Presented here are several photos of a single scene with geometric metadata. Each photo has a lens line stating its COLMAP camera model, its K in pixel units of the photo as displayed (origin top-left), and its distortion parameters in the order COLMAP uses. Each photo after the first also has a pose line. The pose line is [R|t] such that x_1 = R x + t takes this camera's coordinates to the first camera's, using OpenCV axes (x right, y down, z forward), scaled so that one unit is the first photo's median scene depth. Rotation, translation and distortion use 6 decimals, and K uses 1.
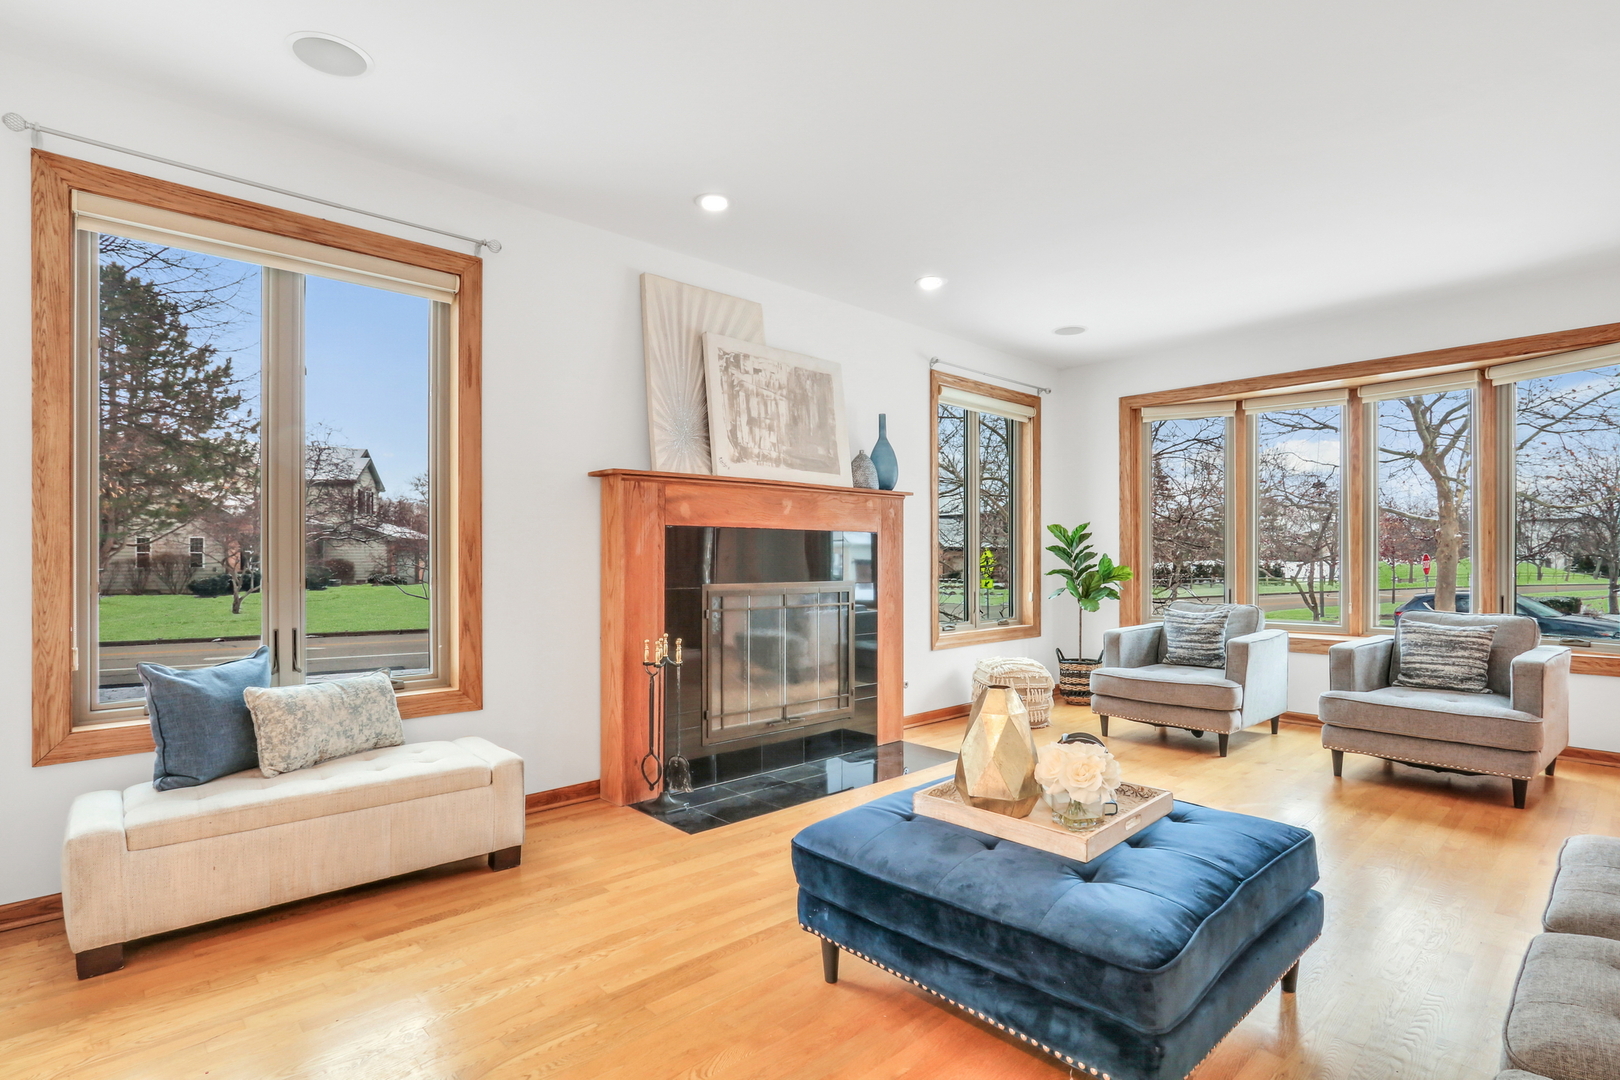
lens RADIAL K [[801.3, 0, 799.8], [0, 801.3, 549.8], [0, 0, 1]] dist [-0.014686, 0.001461]
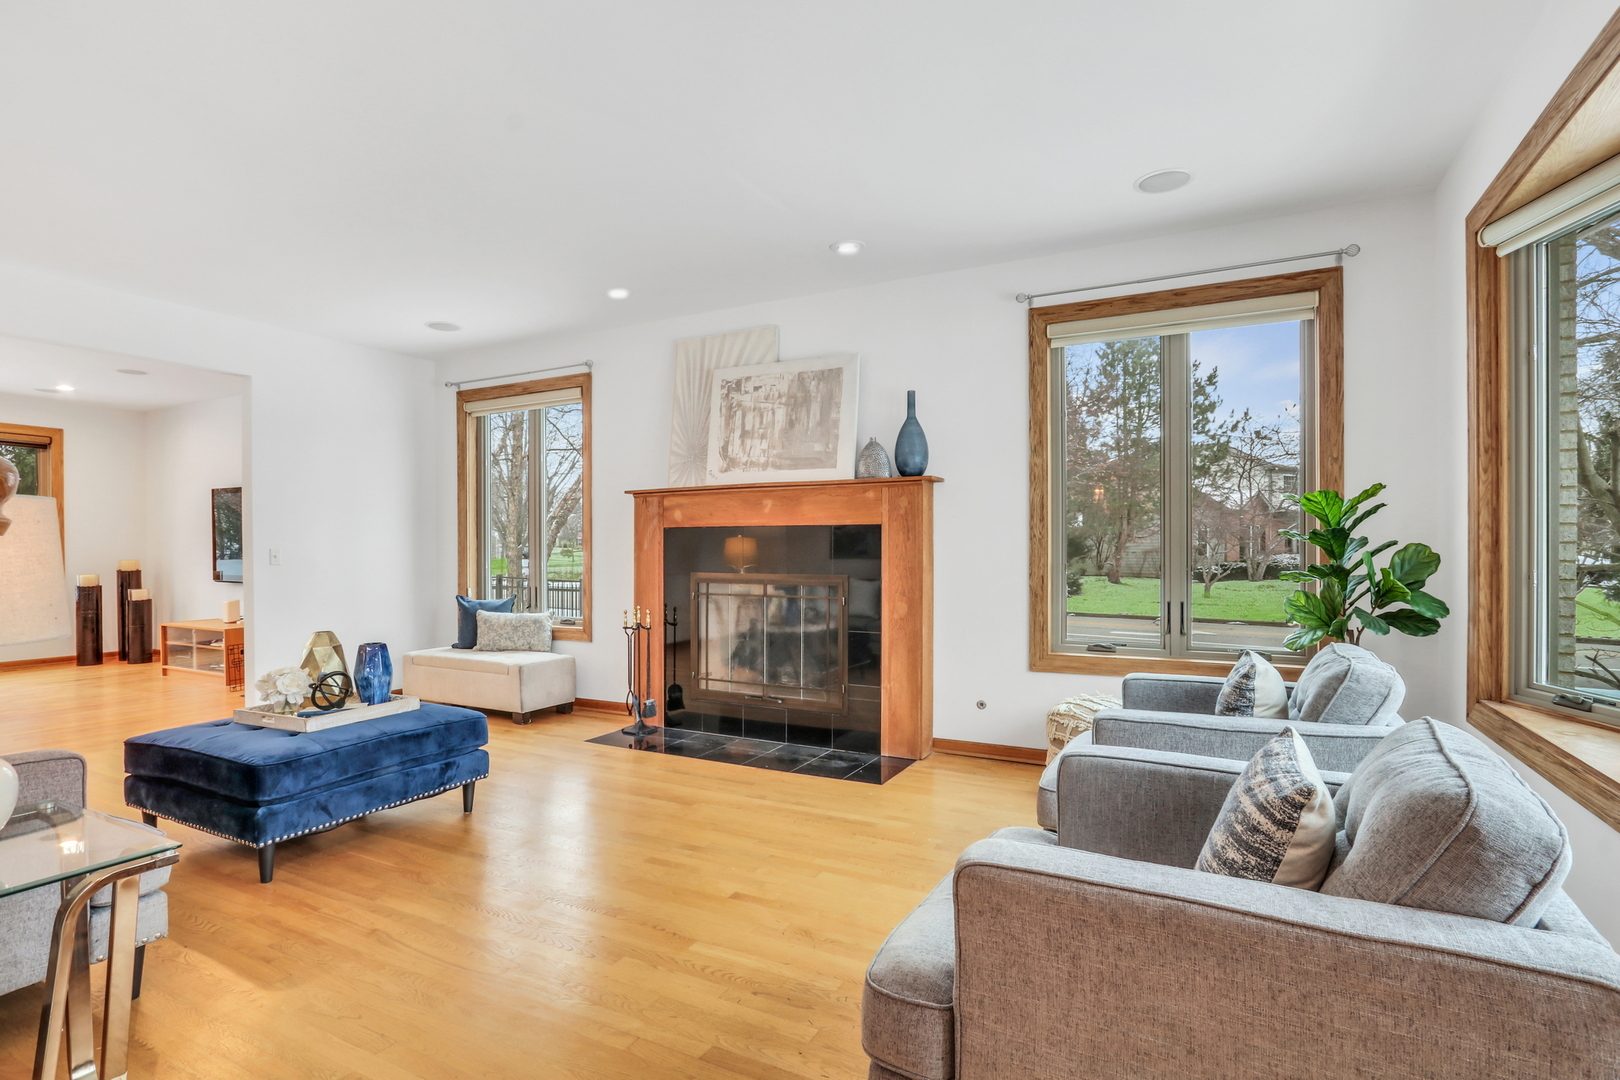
lens RADIAL K [[801.3, 0, 799.8], [0, 801.3, 549.8], [0, 0, 1]] dist [-0.014686, 0.001461]
pose [[0.330961, -0.002479, -0.943641, 1.050063], [0.008735, 0.999962, 0.000436, 0.007424], [0.943604, -0.008387, 0.330970, 0.679357]]
